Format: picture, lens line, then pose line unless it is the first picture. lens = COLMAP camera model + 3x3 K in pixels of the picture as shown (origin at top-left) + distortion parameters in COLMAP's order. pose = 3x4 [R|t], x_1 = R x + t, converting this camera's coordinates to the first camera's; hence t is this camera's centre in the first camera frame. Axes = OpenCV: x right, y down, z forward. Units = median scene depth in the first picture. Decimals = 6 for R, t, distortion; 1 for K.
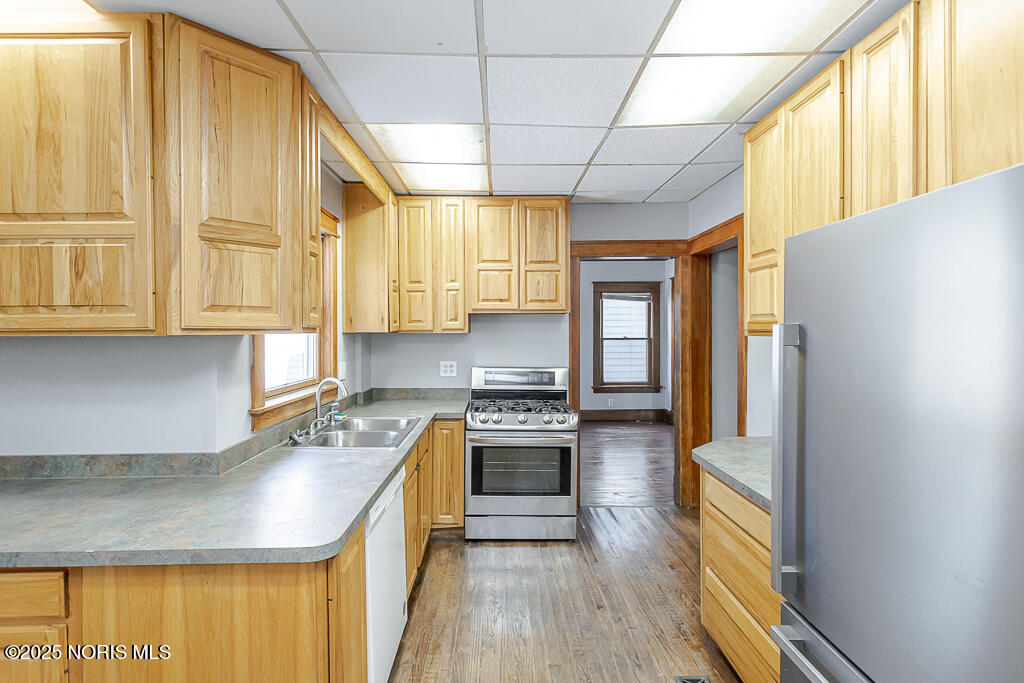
lens RADIAL K [[507.4, 0, 503.9], [0, 507.4, 335.2], [0, 0, 1]] dist [0.002589, 0.001235]
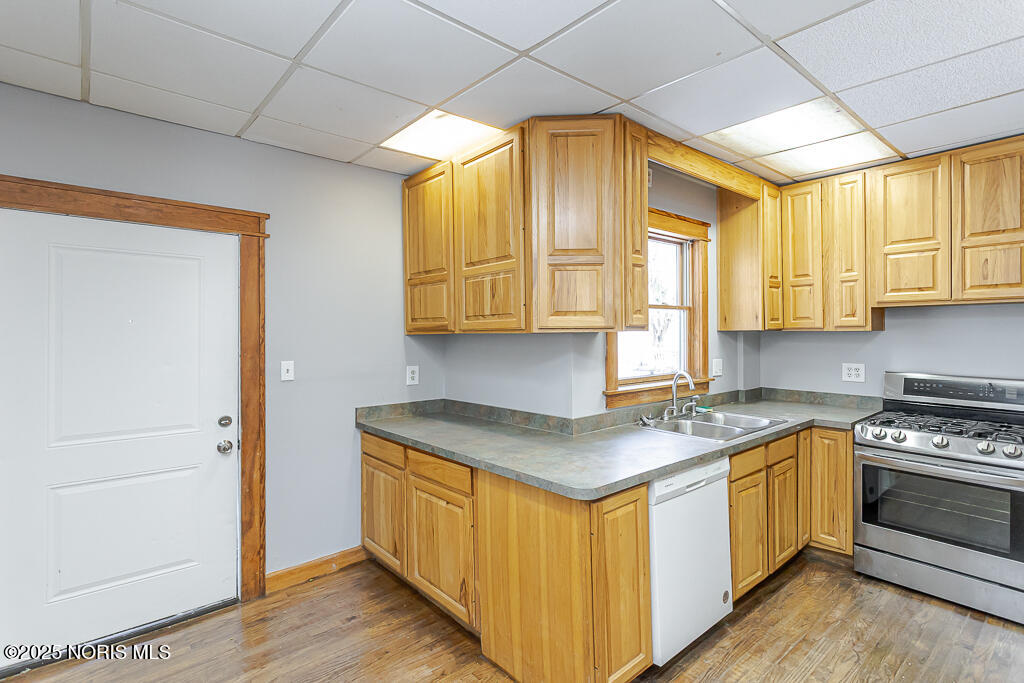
lens RADIAL K [[507.4, 0, 503.9], [0, 507.4, 335.2], [0, 0, 1]] dist [0.002589, 0.001235]
pose [[0.629237, 0.003150, -0.777207, 0.233431], [-0.001126, 0.999994, 0.003141, 0.001426], [0.777212, -0.001102, 0.629237, -0.000920]]
